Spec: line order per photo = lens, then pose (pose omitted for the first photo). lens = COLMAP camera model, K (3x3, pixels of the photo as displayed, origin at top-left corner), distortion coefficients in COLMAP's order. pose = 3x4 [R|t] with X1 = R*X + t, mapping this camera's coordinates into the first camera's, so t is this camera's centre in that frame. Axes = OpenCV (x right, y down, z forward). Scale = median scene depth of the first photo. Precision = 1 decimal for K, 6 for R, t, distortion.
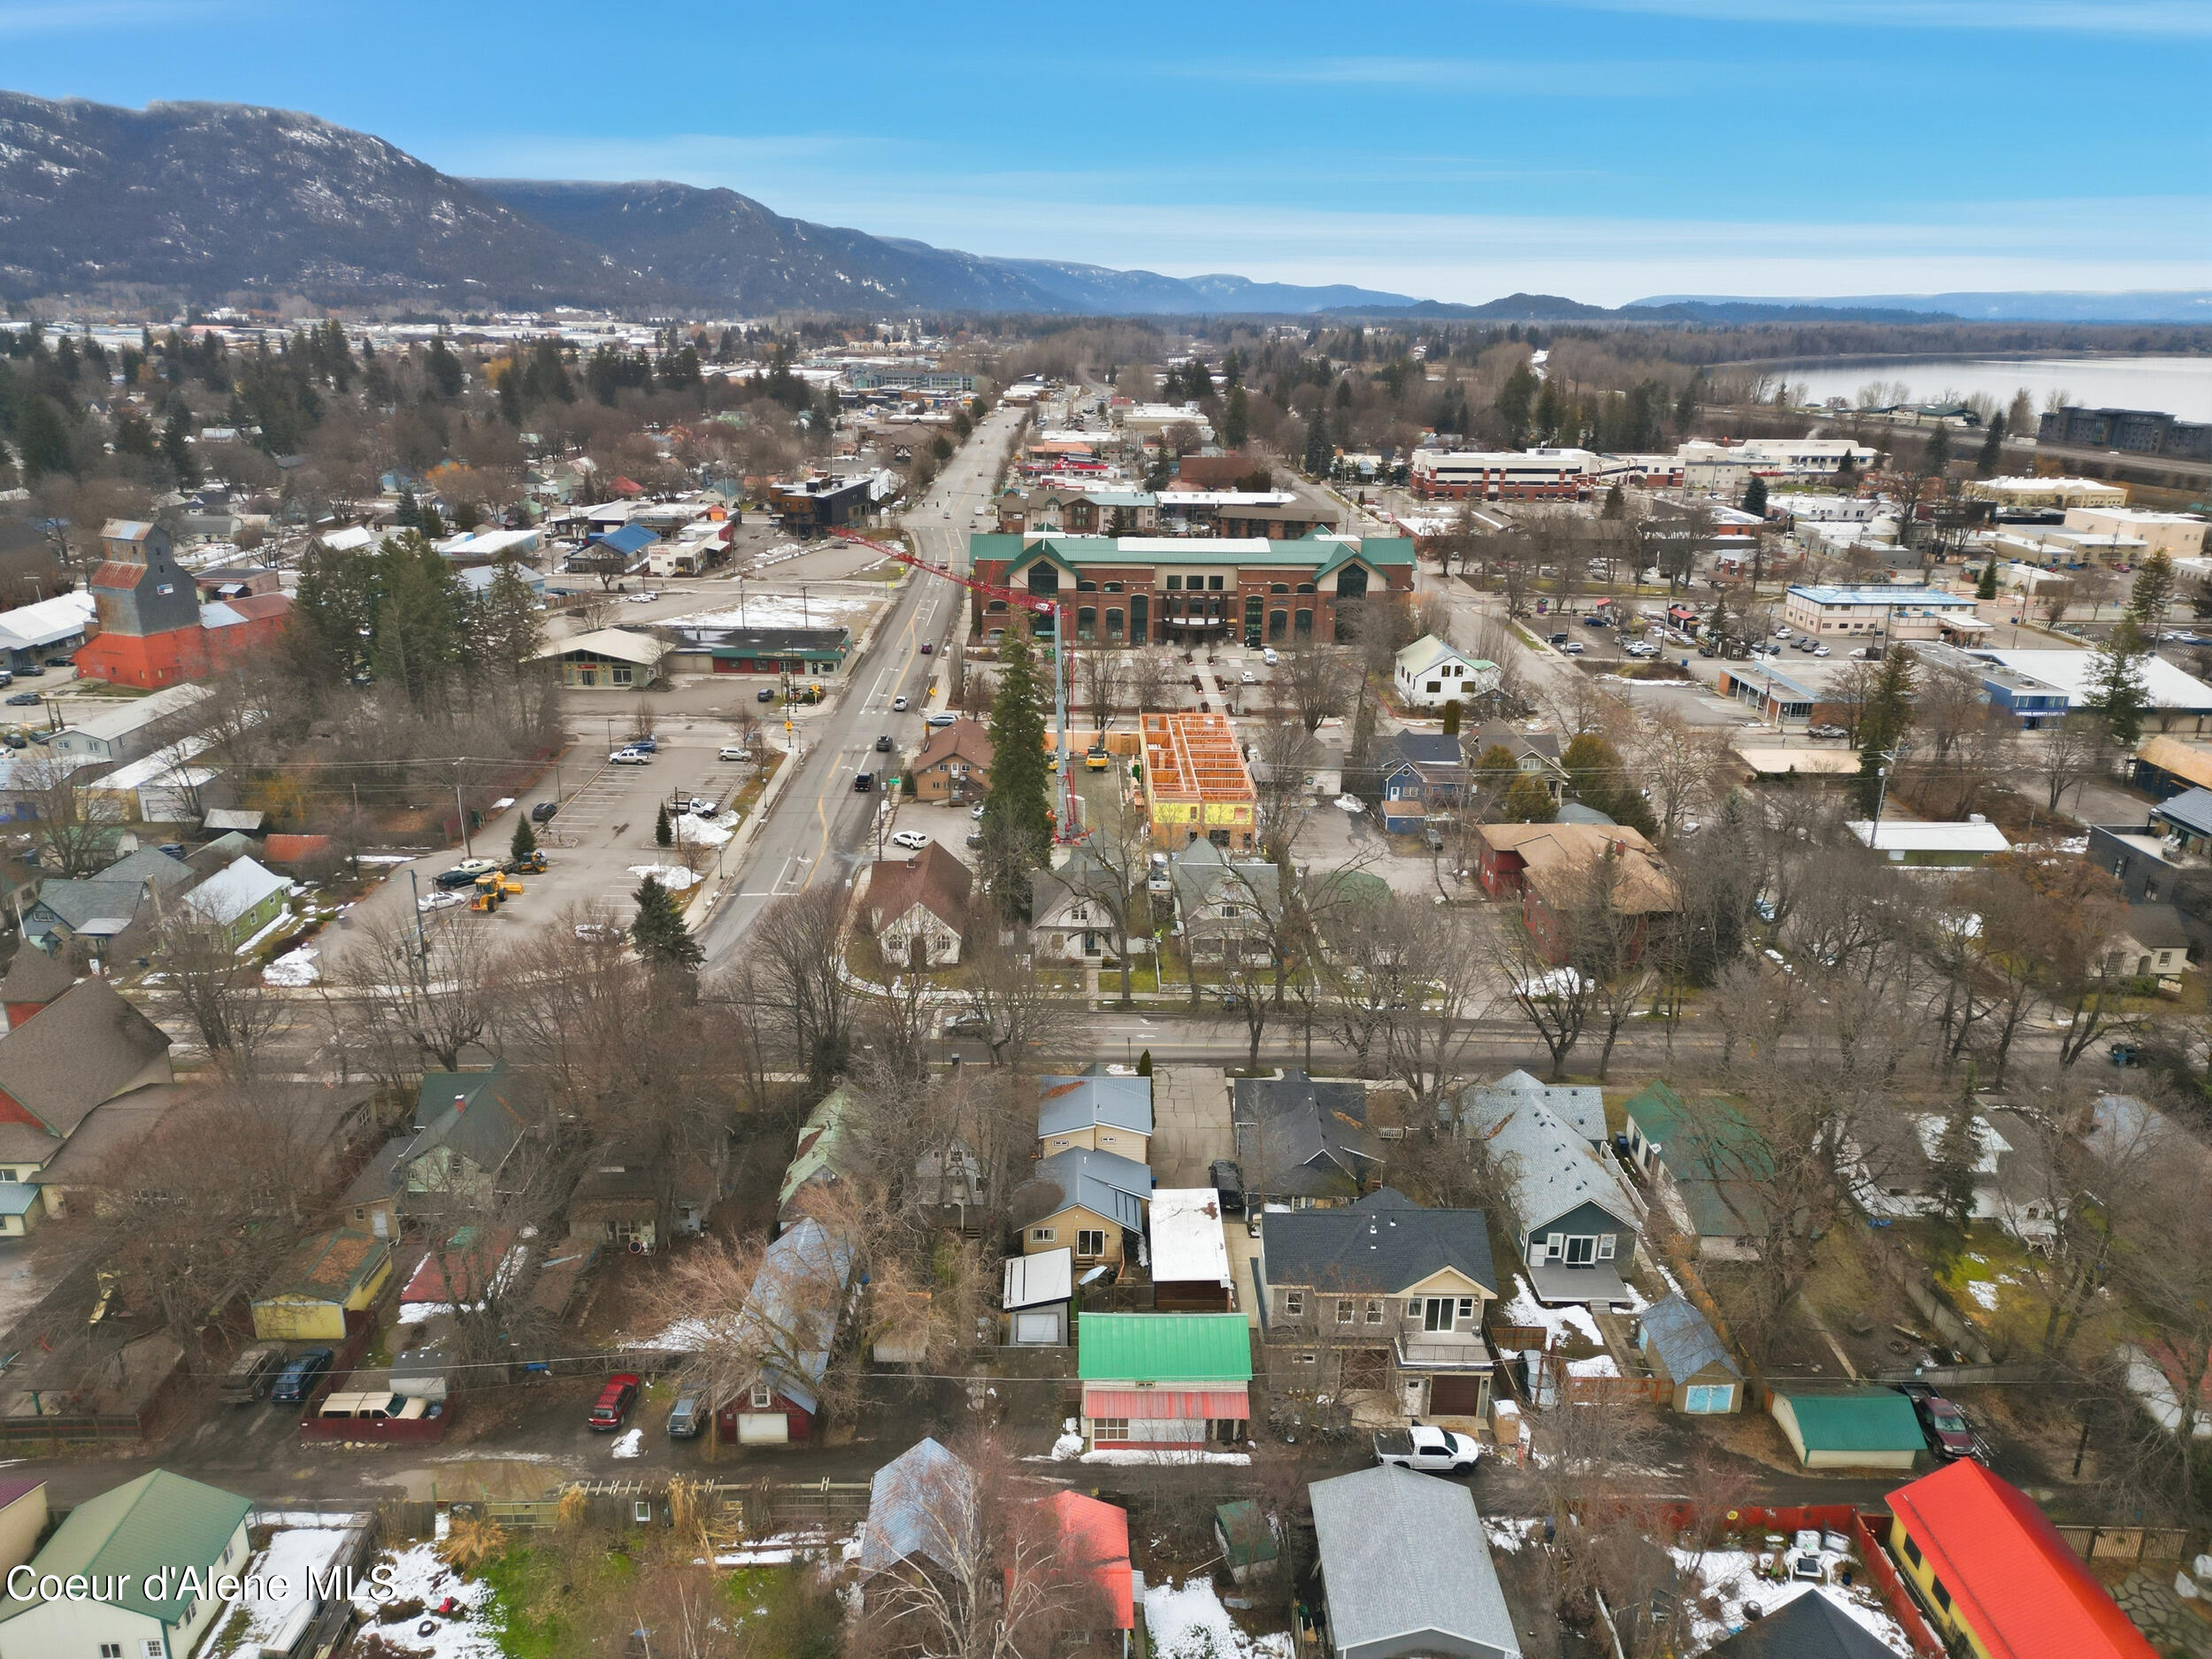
lens RADIAL K [[1525.6, 0, 1101.0], [0, 1525.6, 824.0], [0, 0, 1]] dist [0.096026, -0.108686]
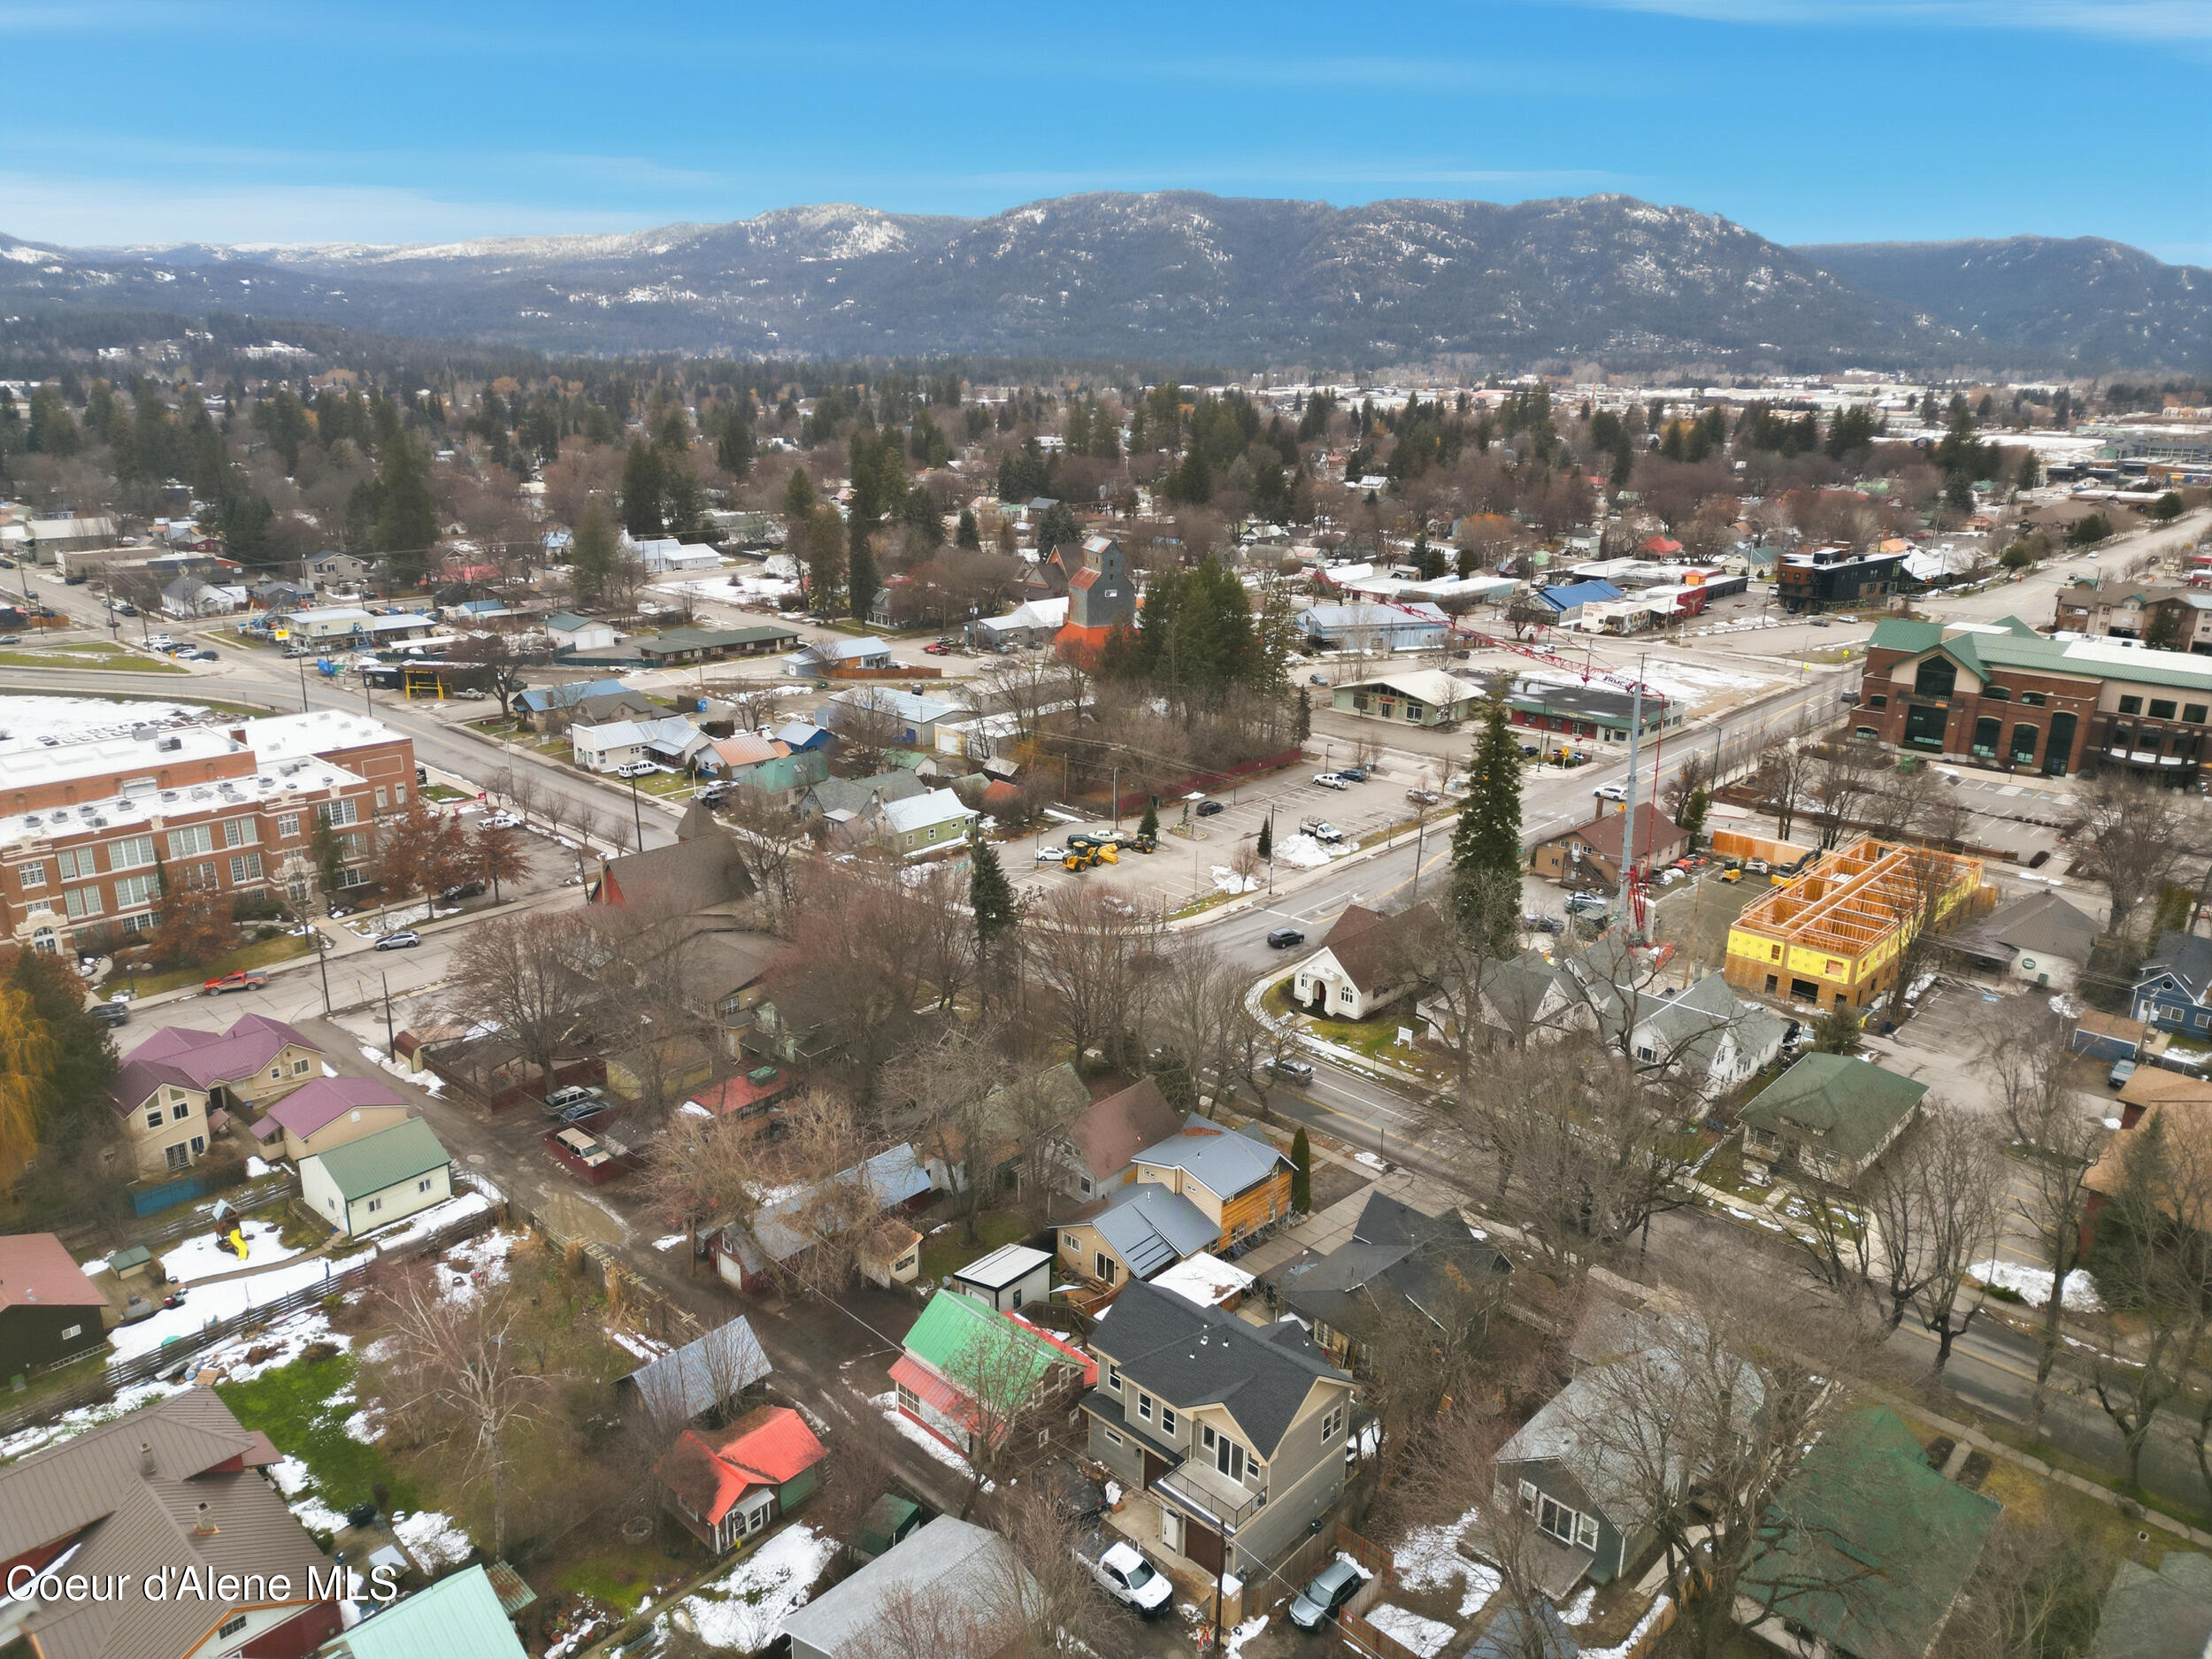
lens RADIAL K [[1525.6, 0, 1101.0], [0, 1525.6, 824.0], [0, 0, 1]] dist [0.096026, -0.108686]
pose [[0.718728, 0.196635, -0.666907, 0.298455], [-0.221567, 0.973944, 0.048379, -0.030090], [0.659043, 0.112993, 0.743569, 0.102973]]
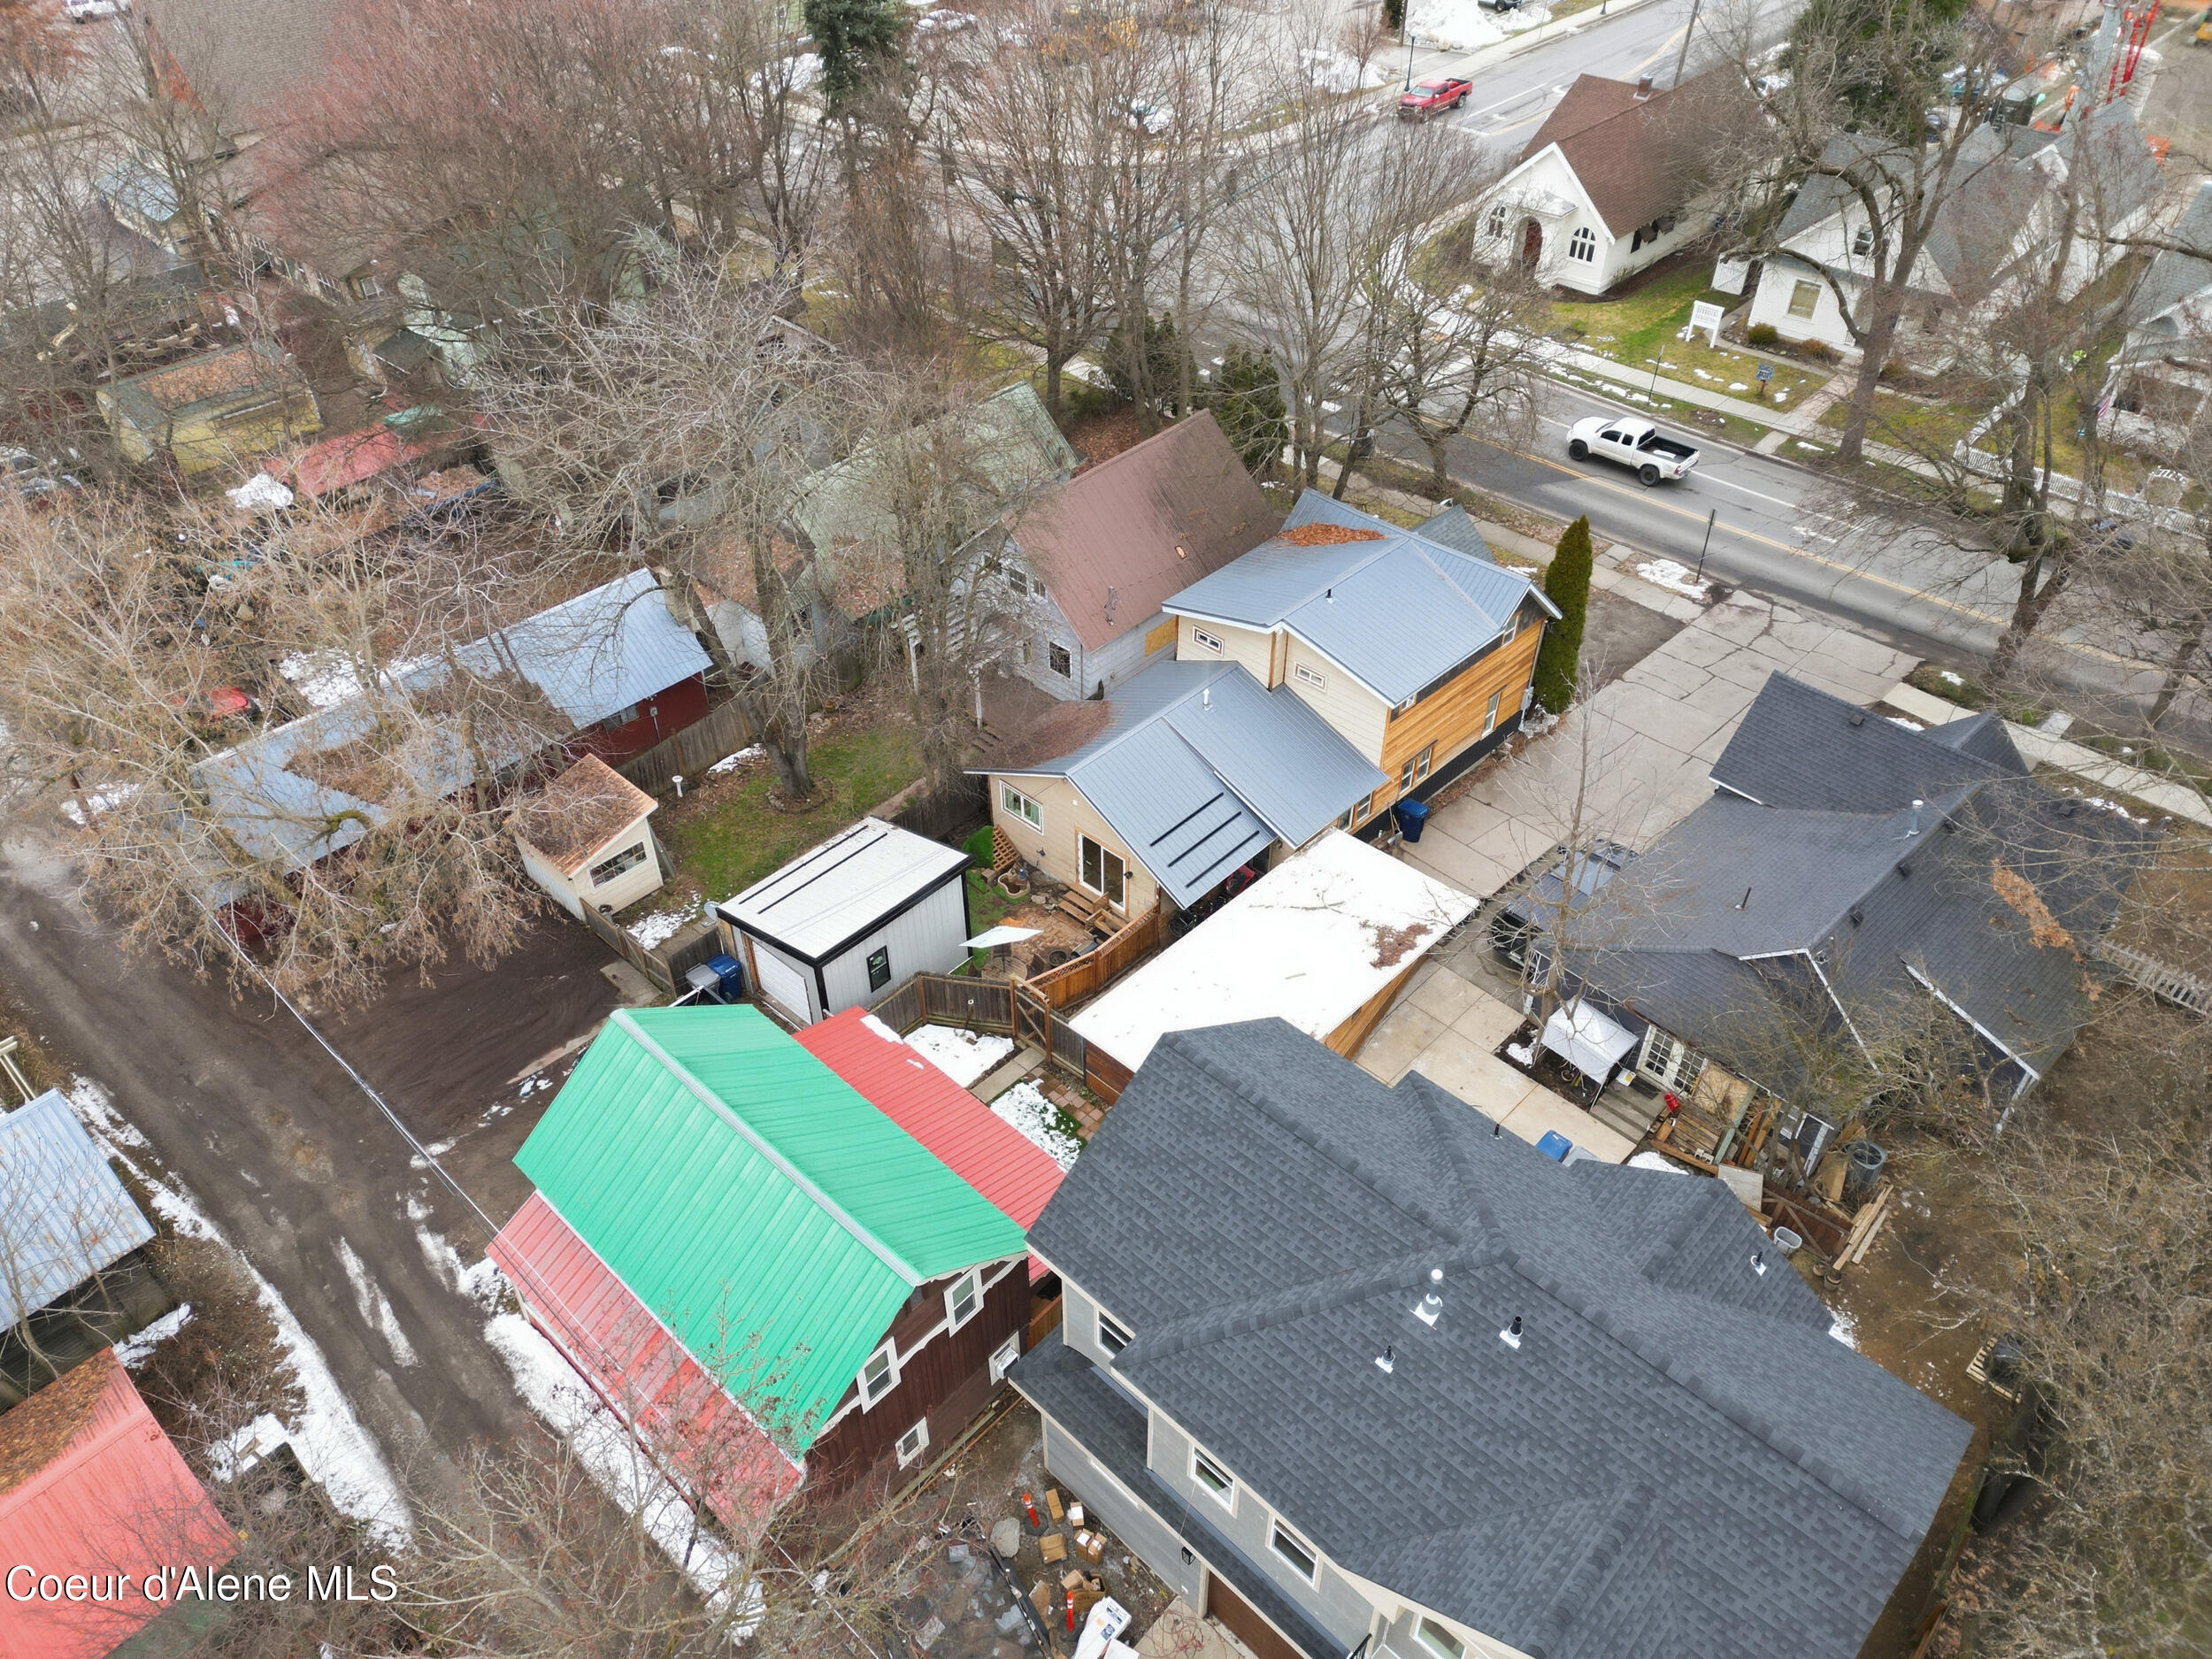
lens RADIAL K [[1525.6, 0, 1101.0], [0, 1525.6, 824.0], [0, 0, 1]] dist [0.096026, -0.108686]
pose [[0.711905, 0.432816, -0.553048, 0.106806], [-0.197997, 0.879261, 0.433241, 0.039310], [0.673787, -0.198924, 0.711646, 0.344983]]
